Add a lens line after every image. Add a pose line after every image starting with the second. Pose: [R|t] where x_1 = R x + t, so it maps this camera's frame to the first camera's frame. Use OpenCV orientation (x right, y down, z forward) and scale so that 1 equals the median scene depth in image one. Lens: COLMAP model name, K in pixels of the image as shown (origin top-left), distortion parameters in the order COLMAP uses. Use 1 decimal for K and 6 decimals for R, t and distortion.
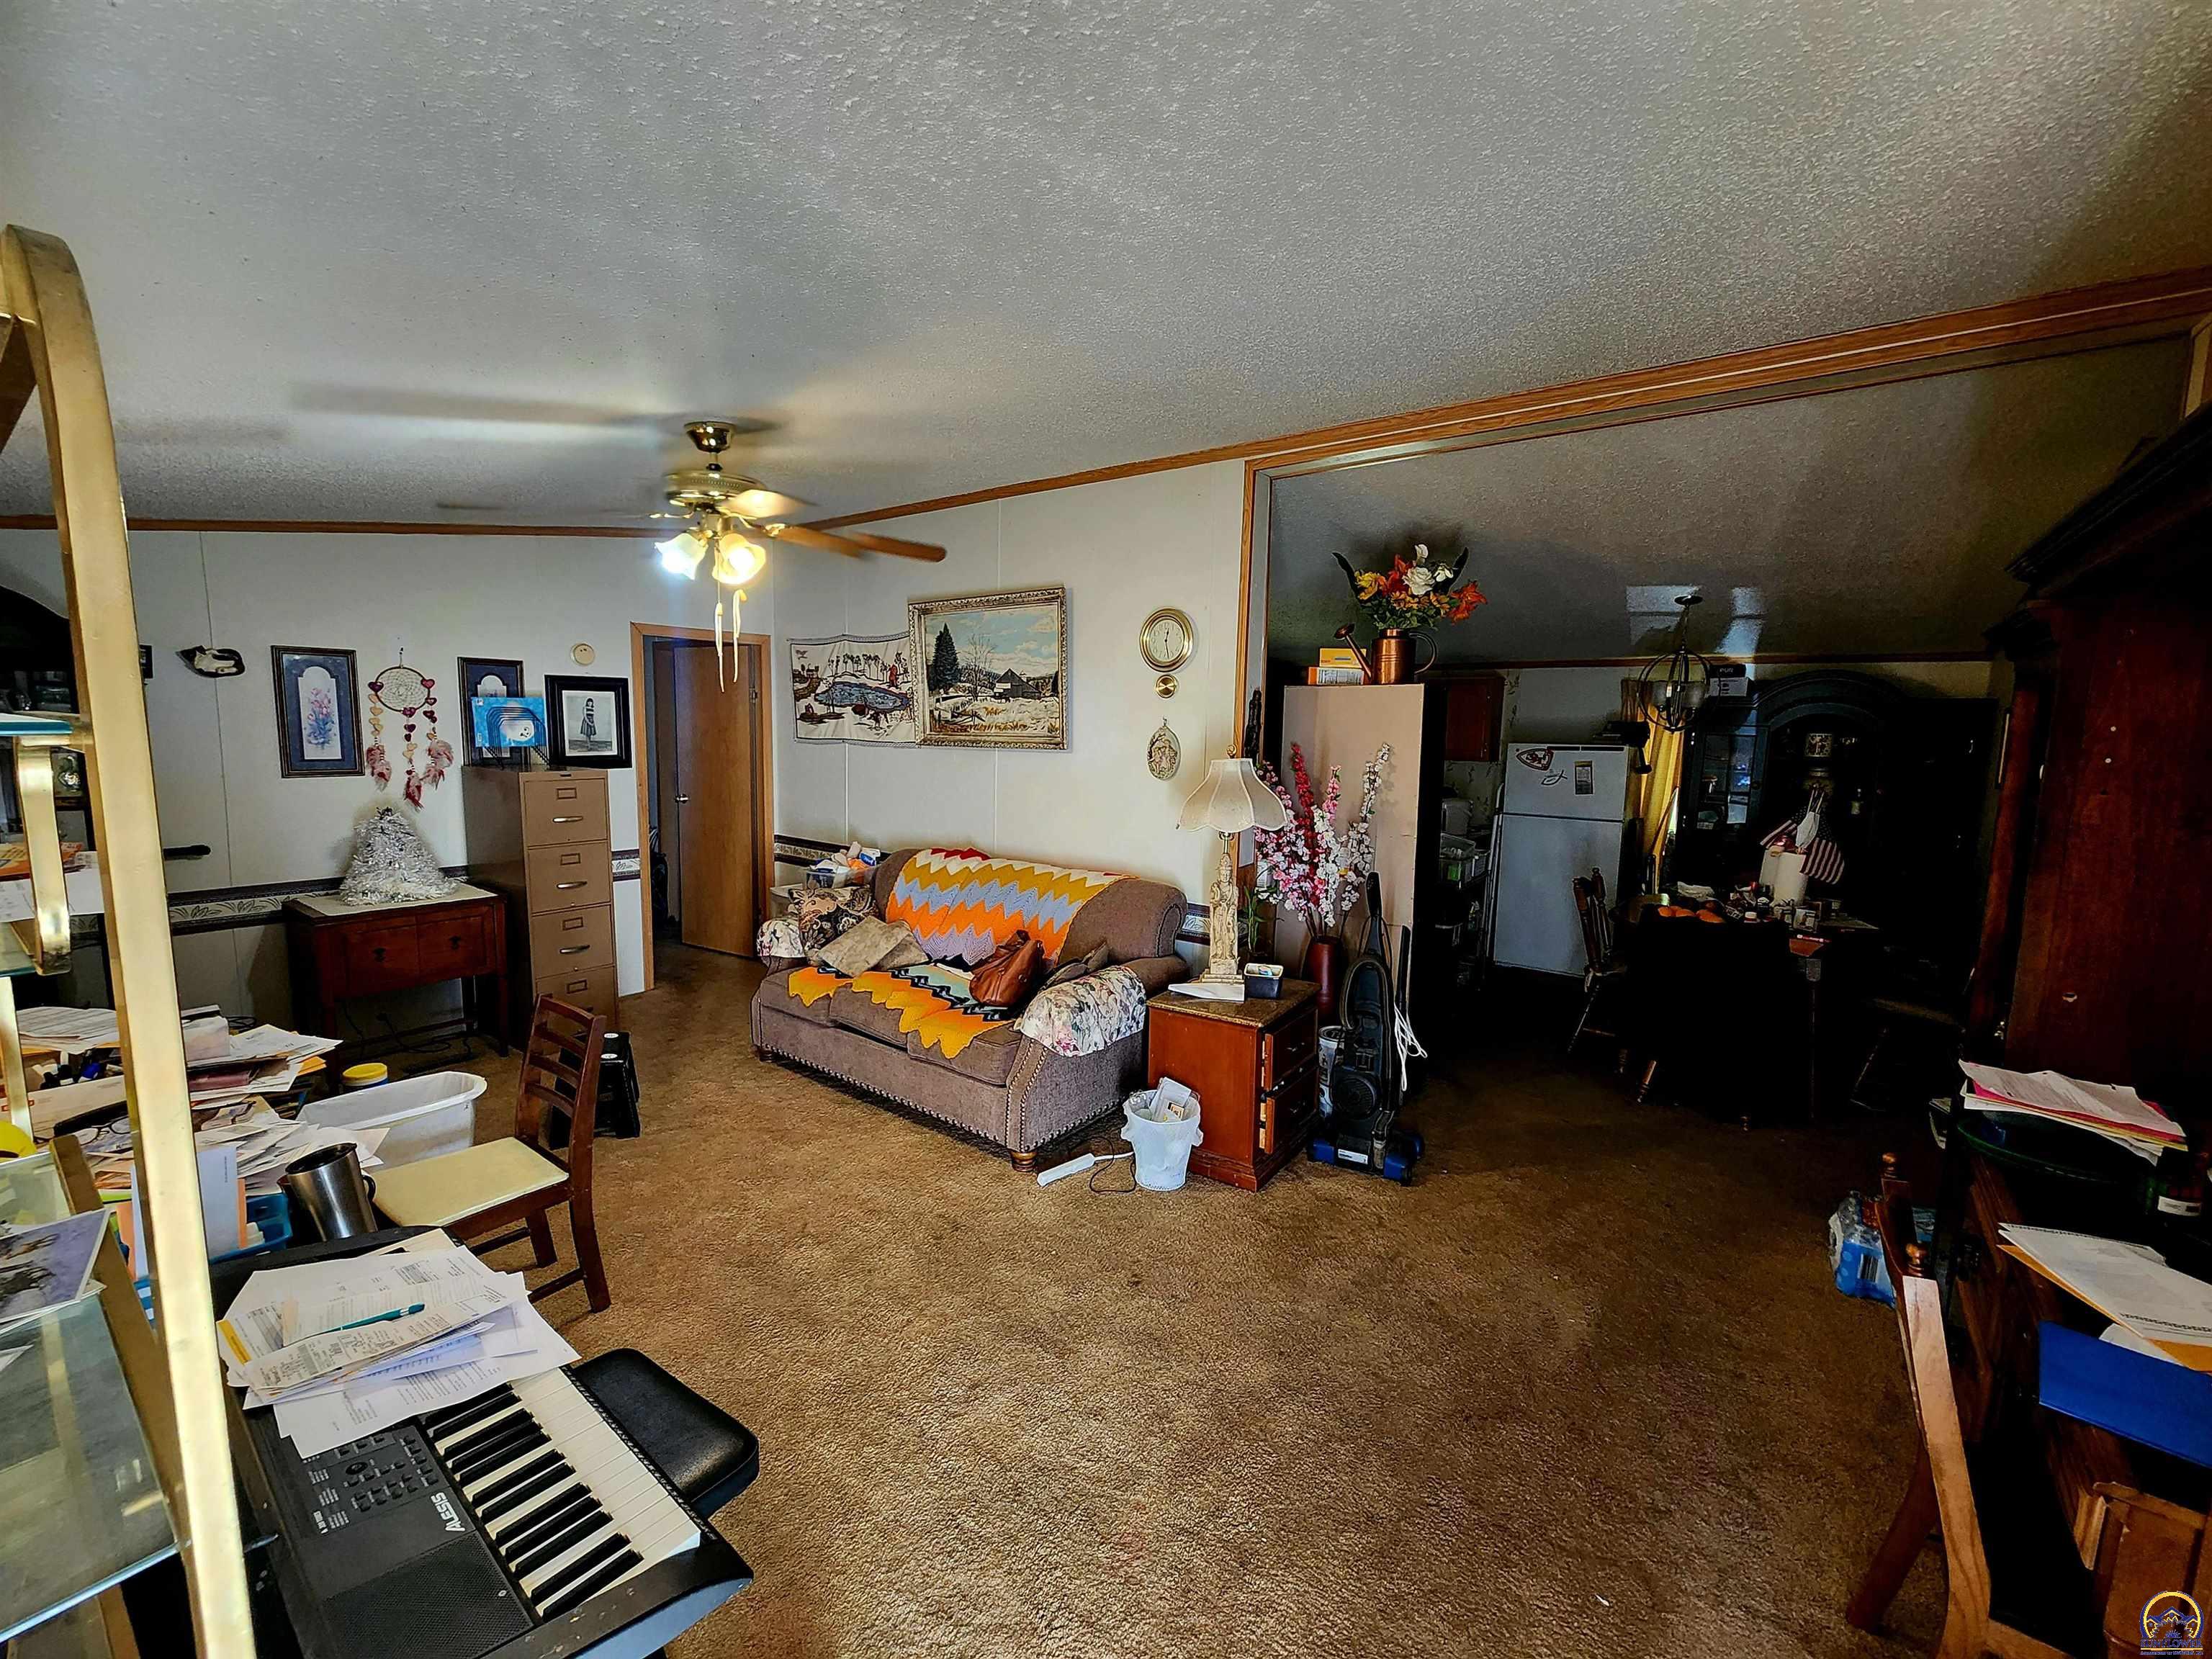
lens RADIAL K [[905.5, 0, 1115.7], [0, 905.5, 827.3], [0, 0, 1]] dist [0.004876, -0.002405]
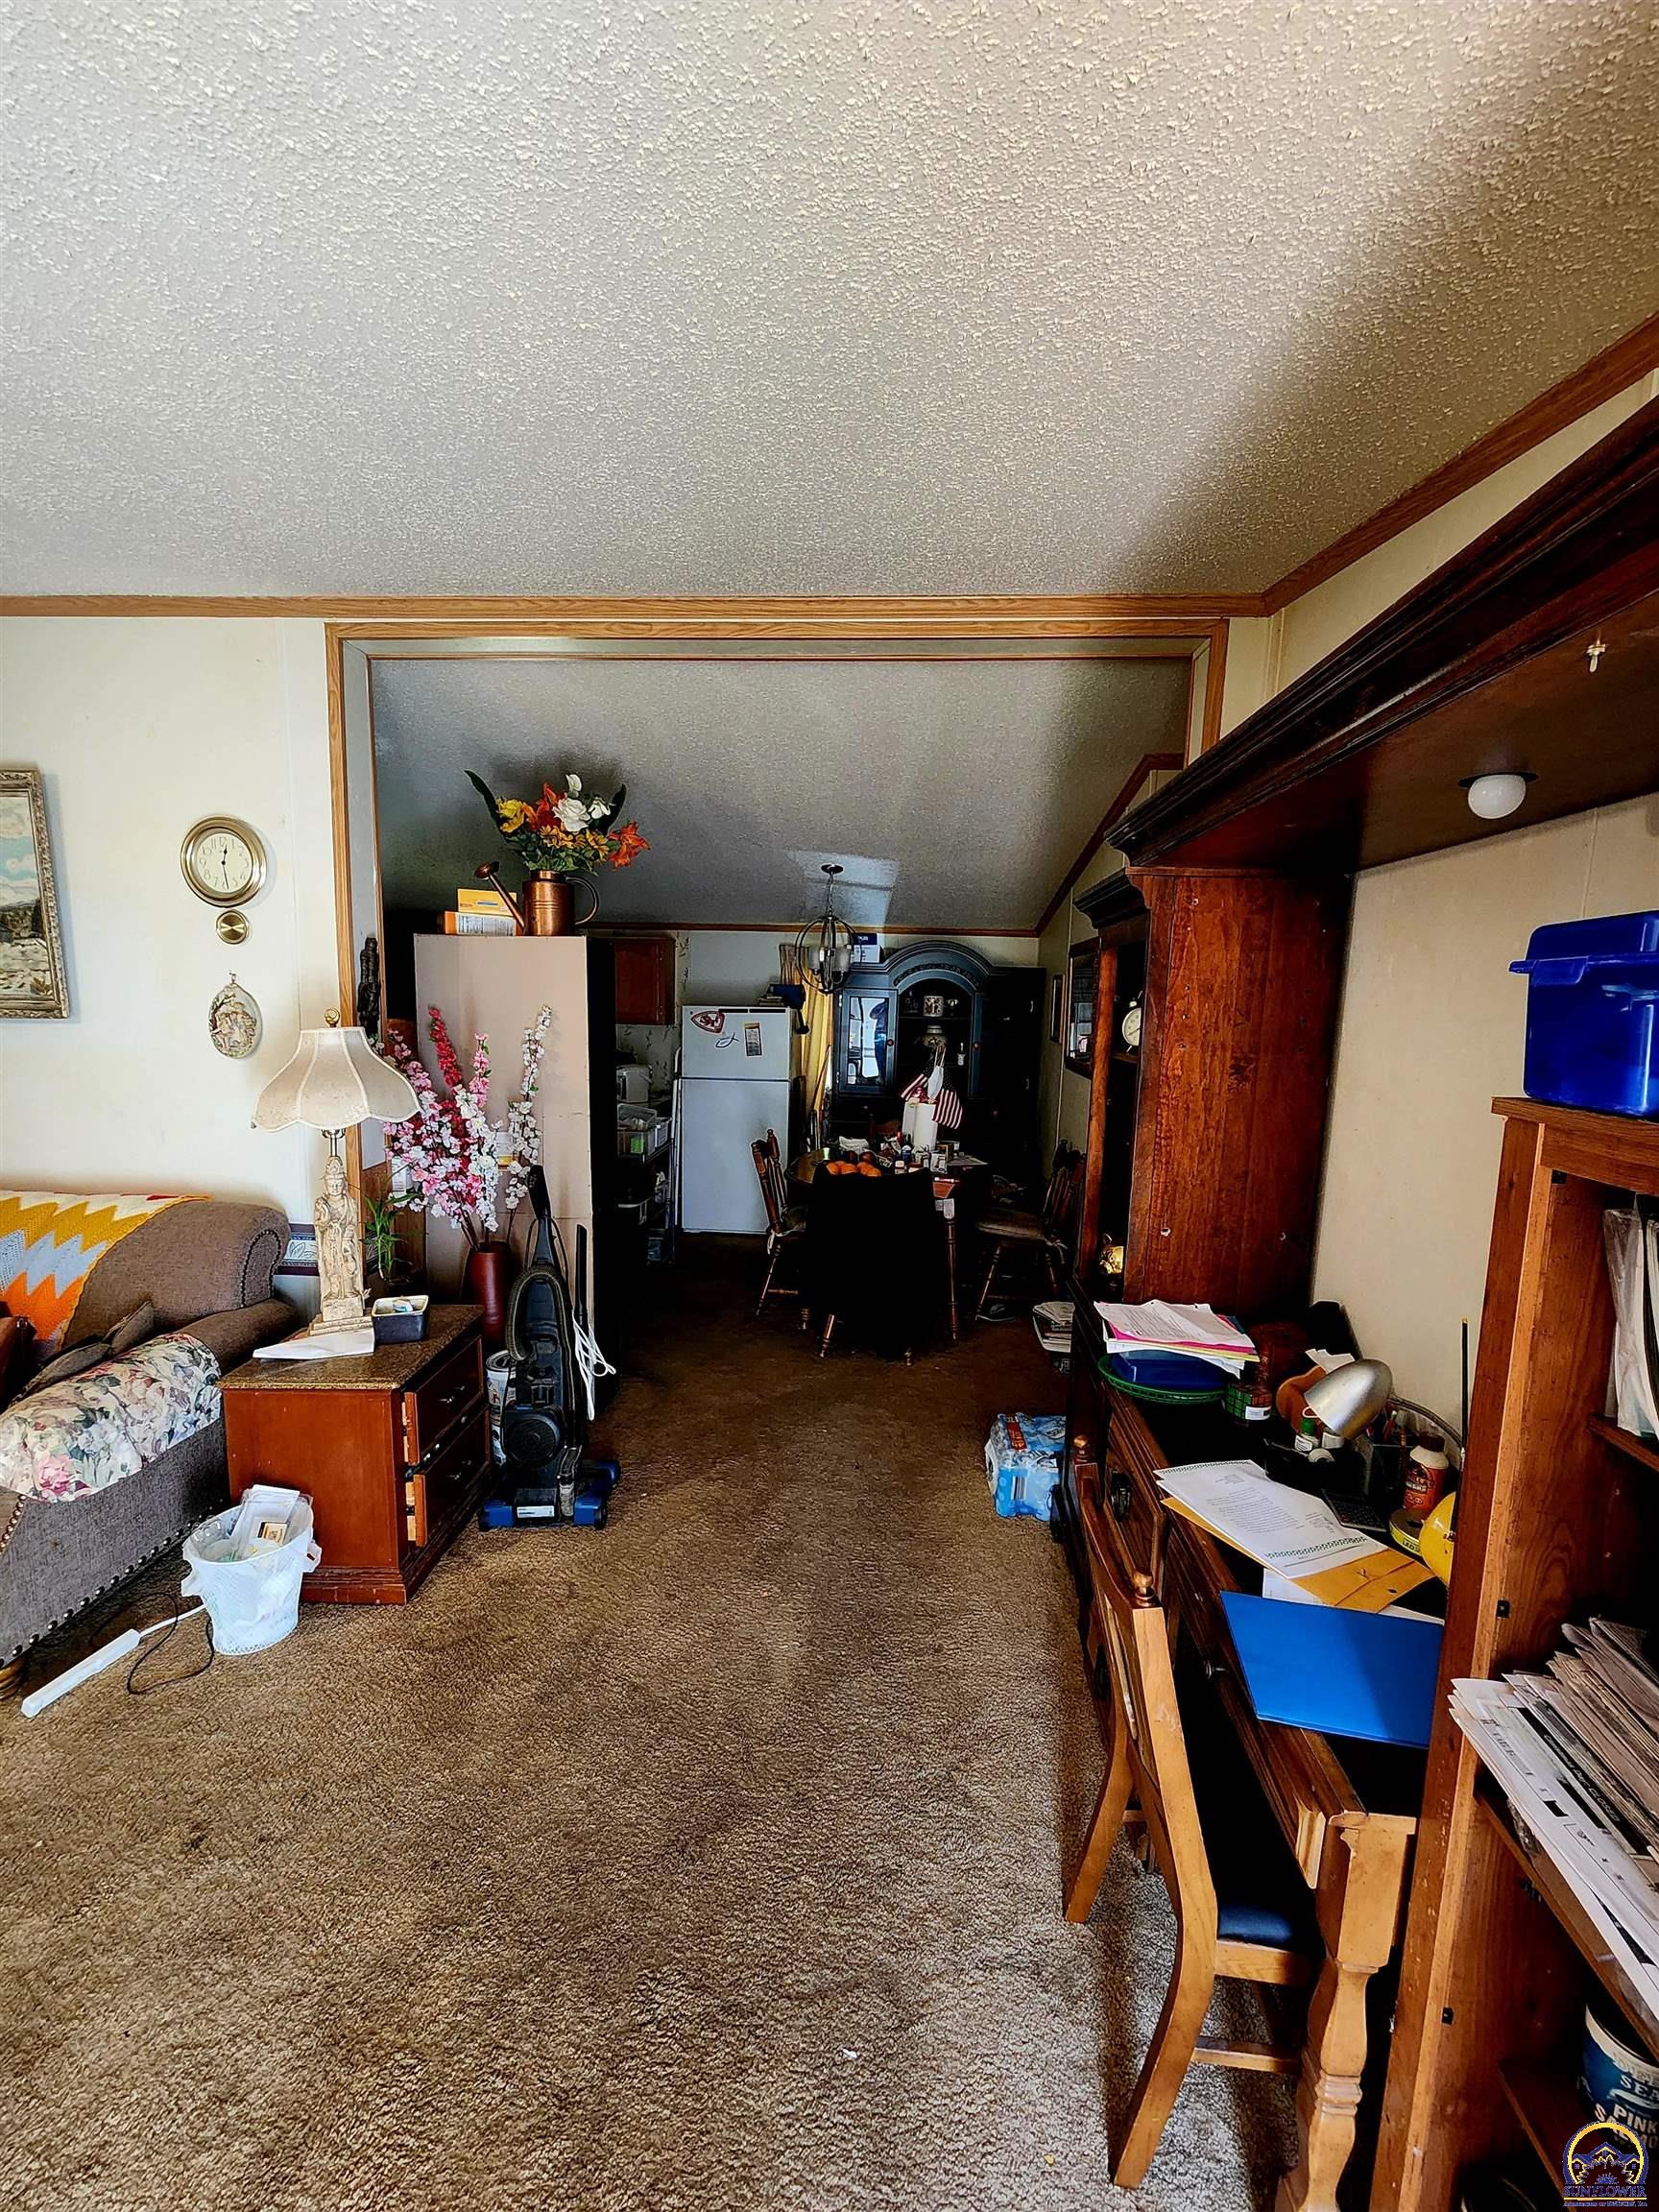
lens RADIAL K [[905.5, 0, 829.6], [0, 905.5, 1111.5], [0, 0, 1]] dist [0.004876, -0.002405]
pose [[0.843798, -0.067068, 0.532454, 0.071354], [0.055631, 0.997746, 0.037515, -0.013047], [-0.533770, -0.002035, 0.845627, 0.159909]]
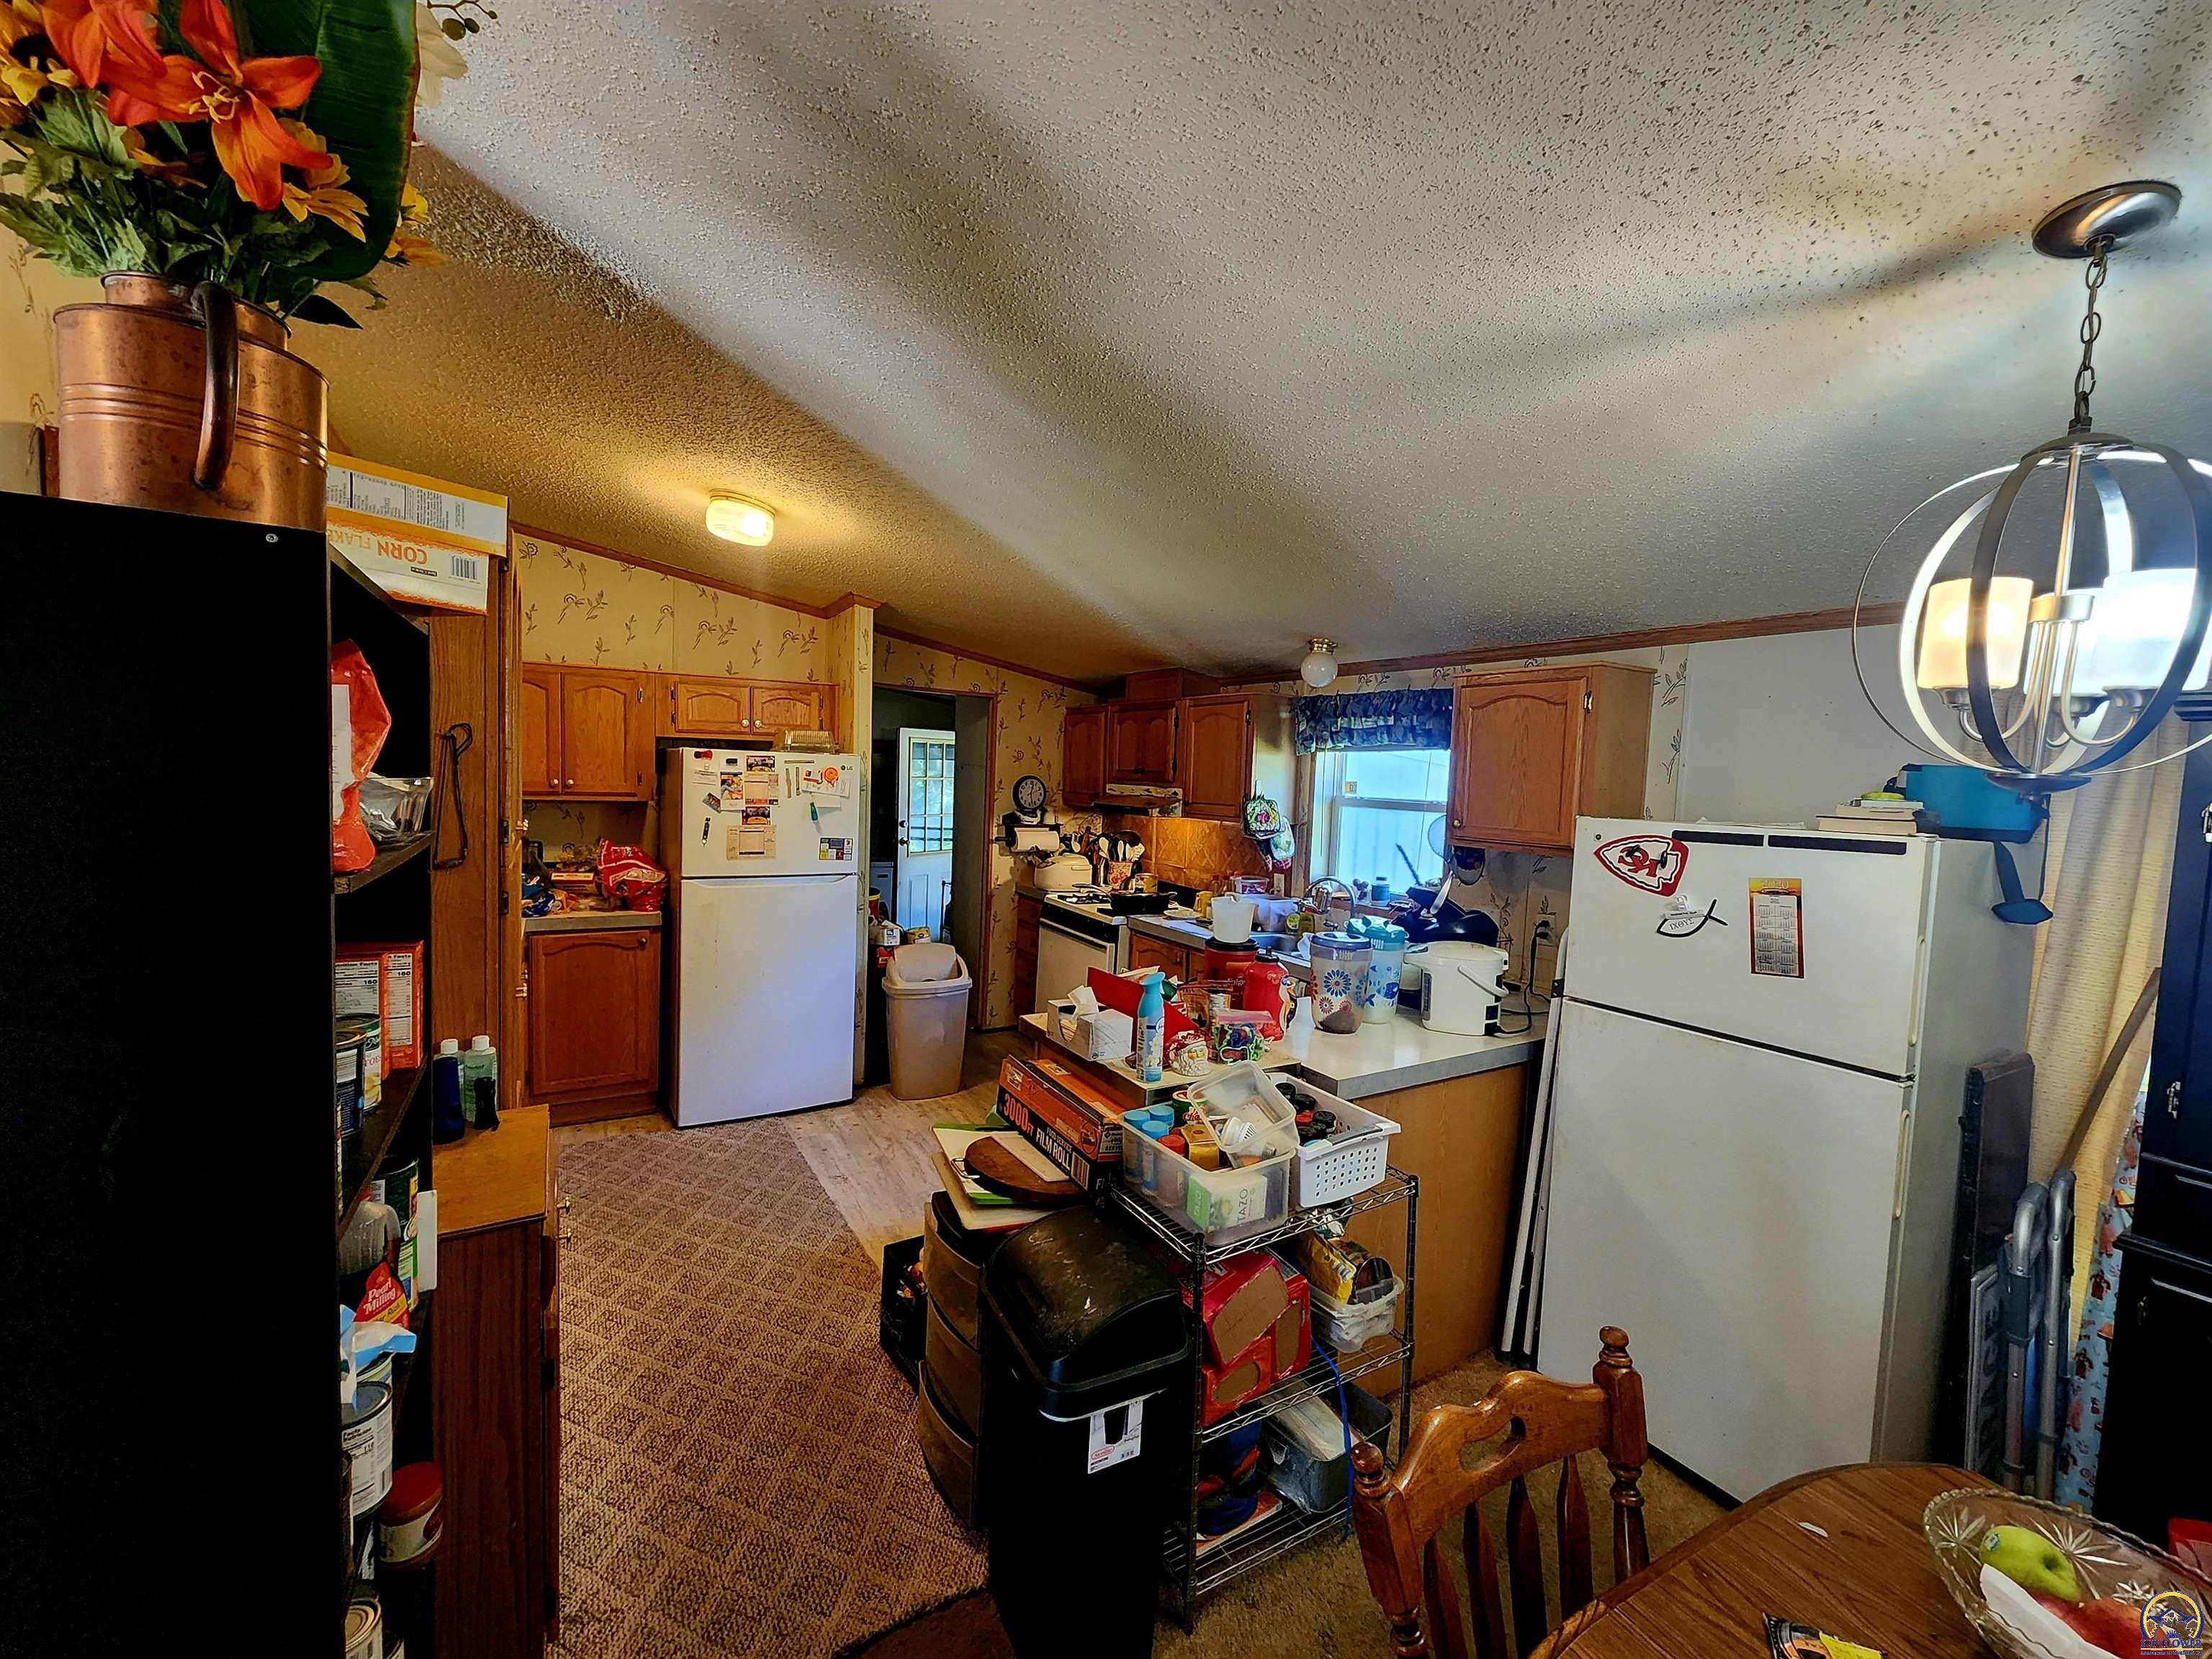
lens RADIAL K [[905.5, 0, 1104.2], [0, 905.5, 824.7], [0, 0, 1]] dist [0.004876, -0.002405]
pose [[0.921139, 0.047668, -0.386304, 0.713491], [-0.075982, 0.995400, -0.058350, -0.093830], [0.381746, 0.083100, 0.920524, 1.020663]]
